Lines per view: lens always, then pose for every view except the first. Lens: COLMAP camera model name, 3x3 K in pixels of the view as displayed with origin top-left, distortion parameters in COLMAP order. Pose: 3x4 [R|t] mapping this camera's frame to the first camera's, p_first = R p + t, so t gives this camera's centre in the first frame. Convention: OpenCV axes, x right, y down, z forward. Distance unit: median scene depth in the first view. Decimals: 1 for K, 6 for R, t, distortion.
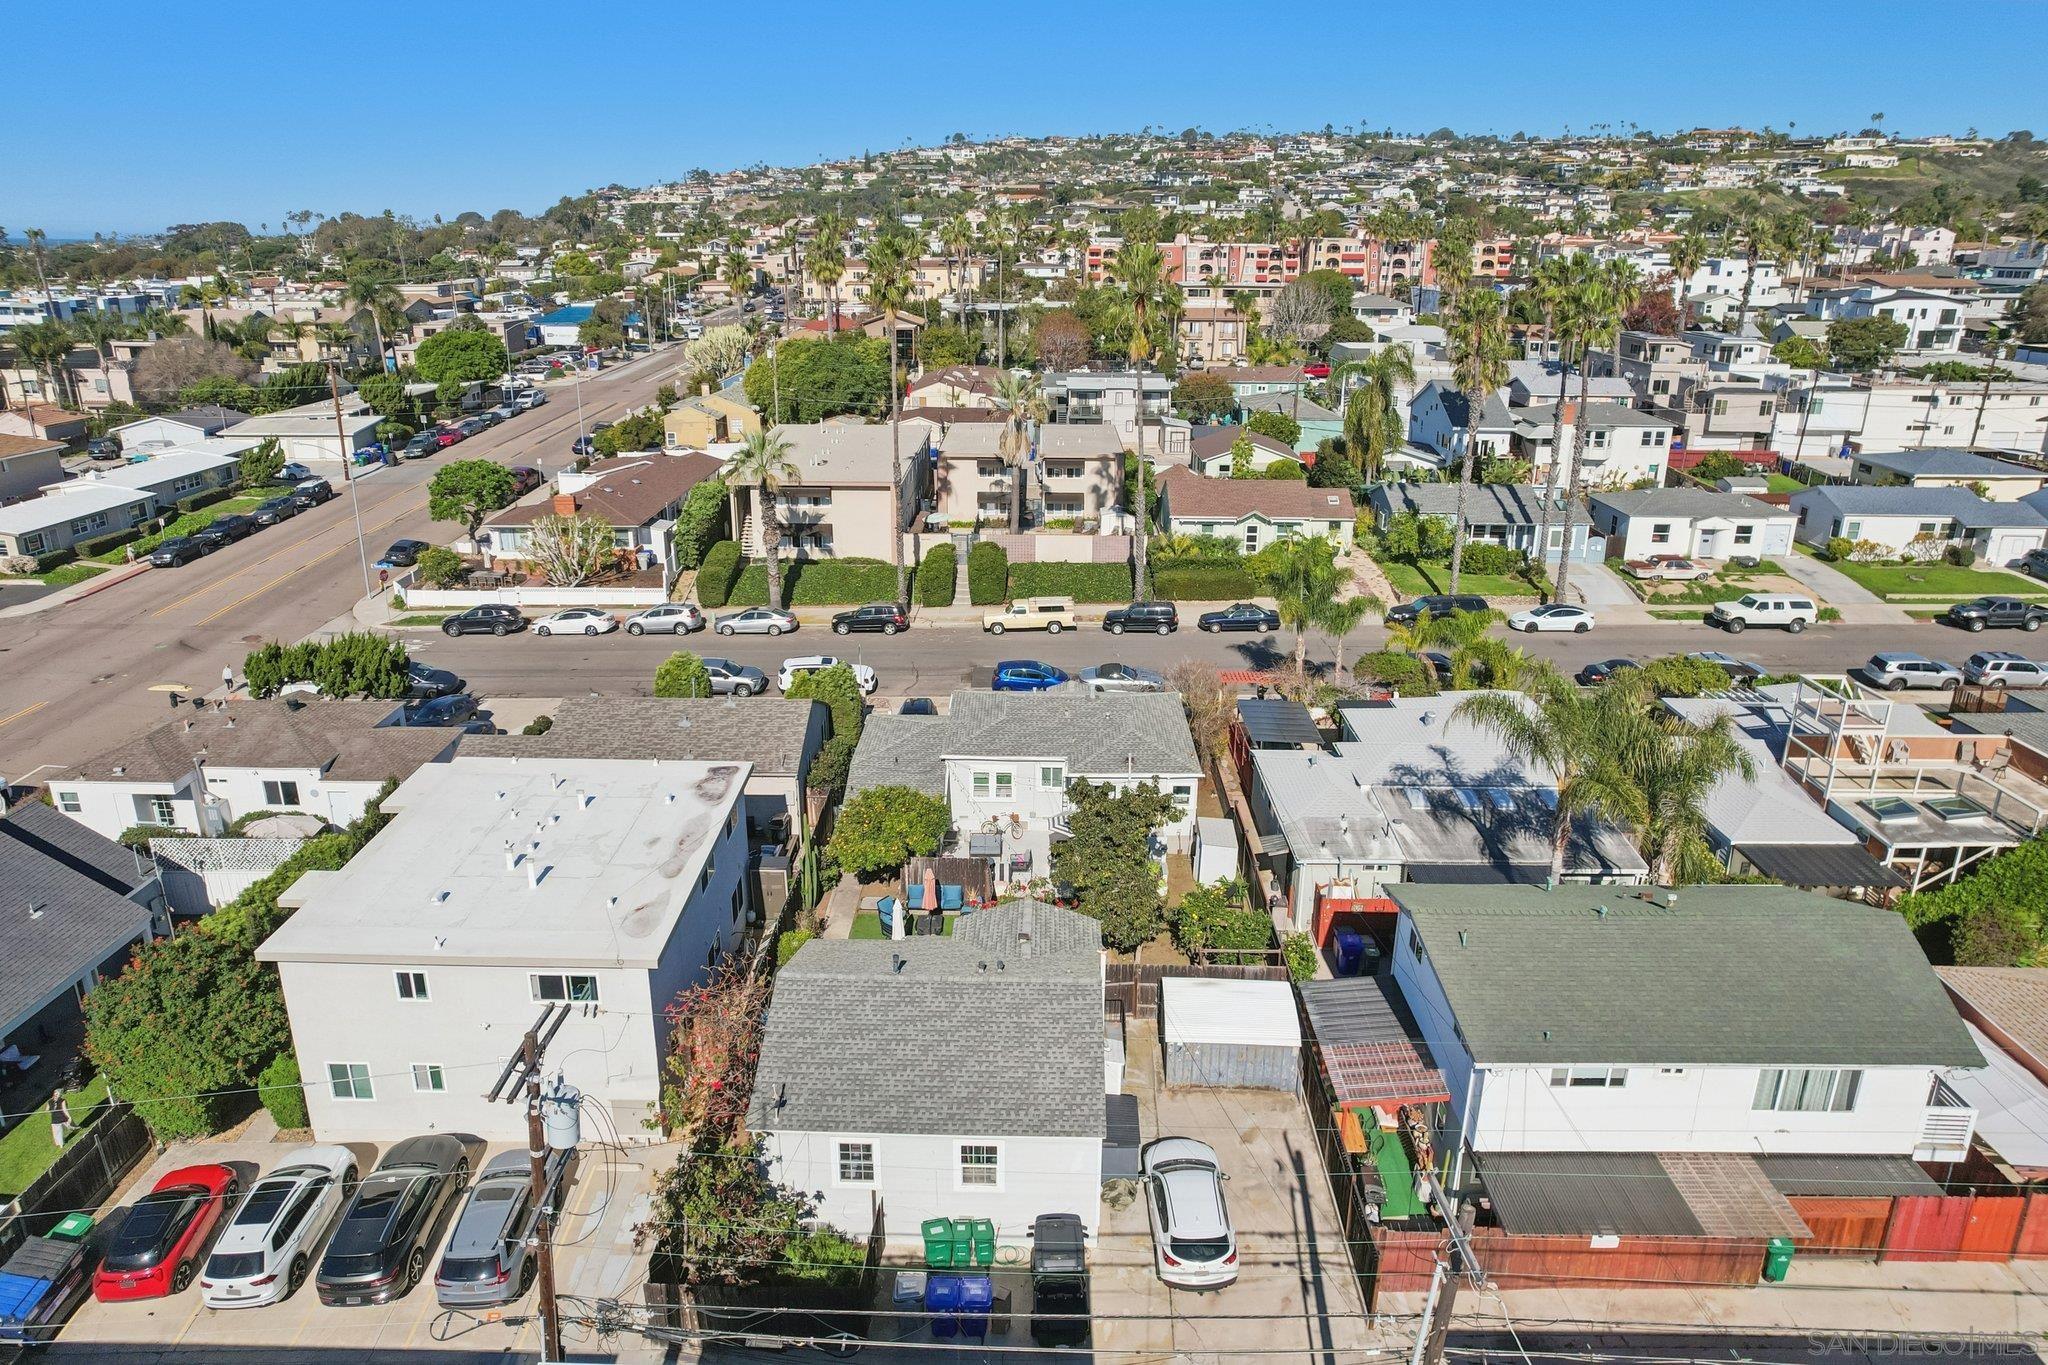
lens RADIAL K [[1296.6, 0, 998.5], [0, 1296.6, 721.6], [0, 0, 1]] dist [-0.058860, 0.062961]
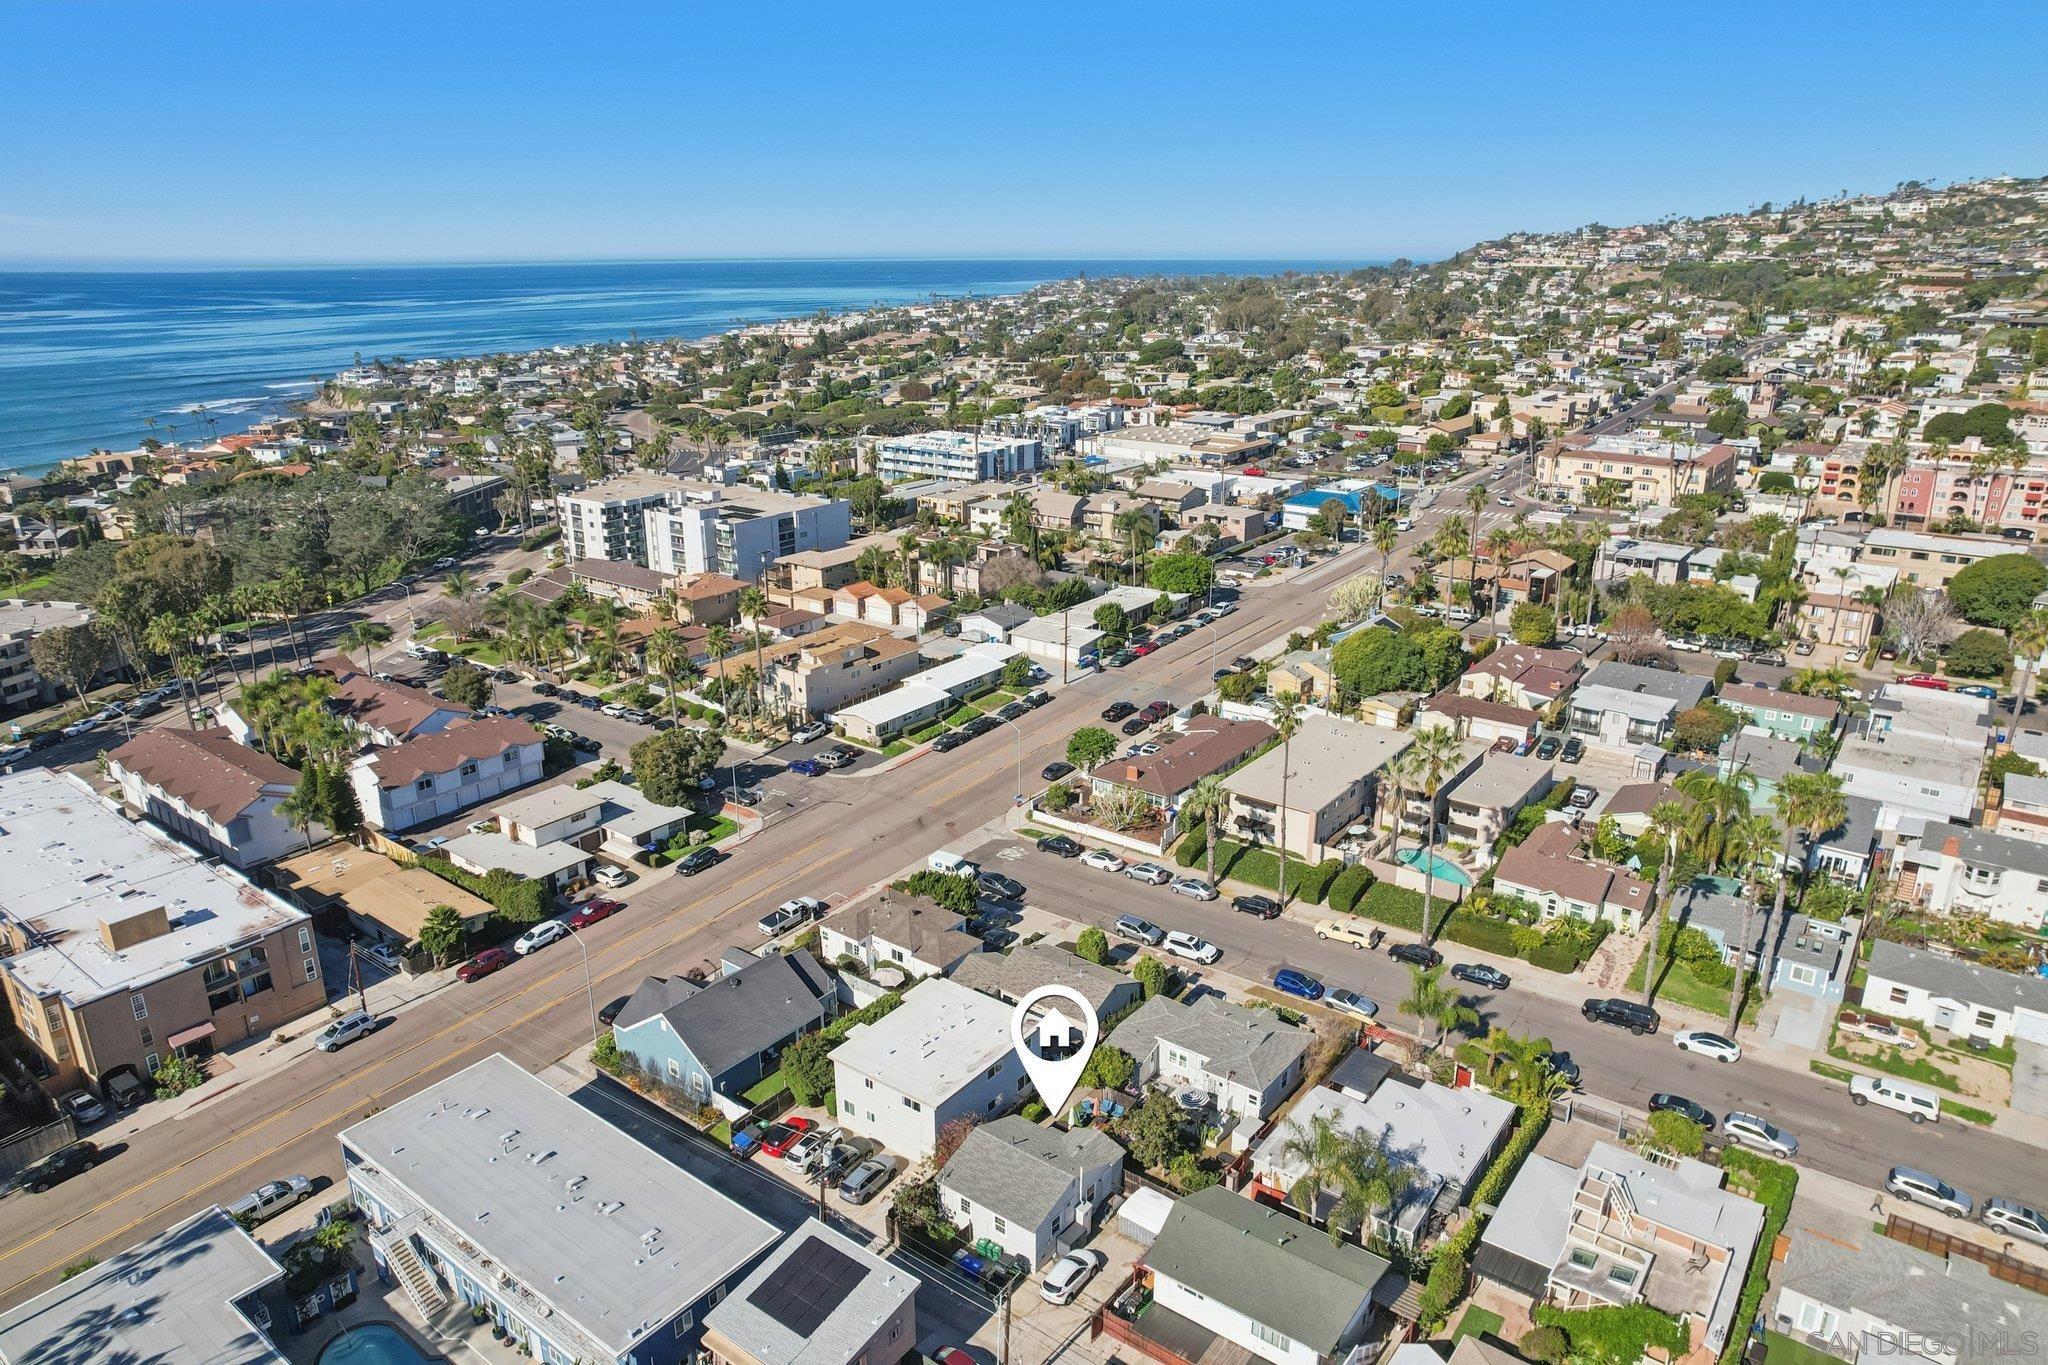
lens RADIAL K [[1307.1, 0, 1029.6], [0, 1307.1, 685.4], [0, 0, 1]] dist [-0.075255, 0.067900]
pose [[0.808920, 0.177332, -0.560537, 0.471123], [-0.198367, 0.979841, 0.023717, -0.293040], [0.553442, 0.092007, 0.827790, -0.458102]]
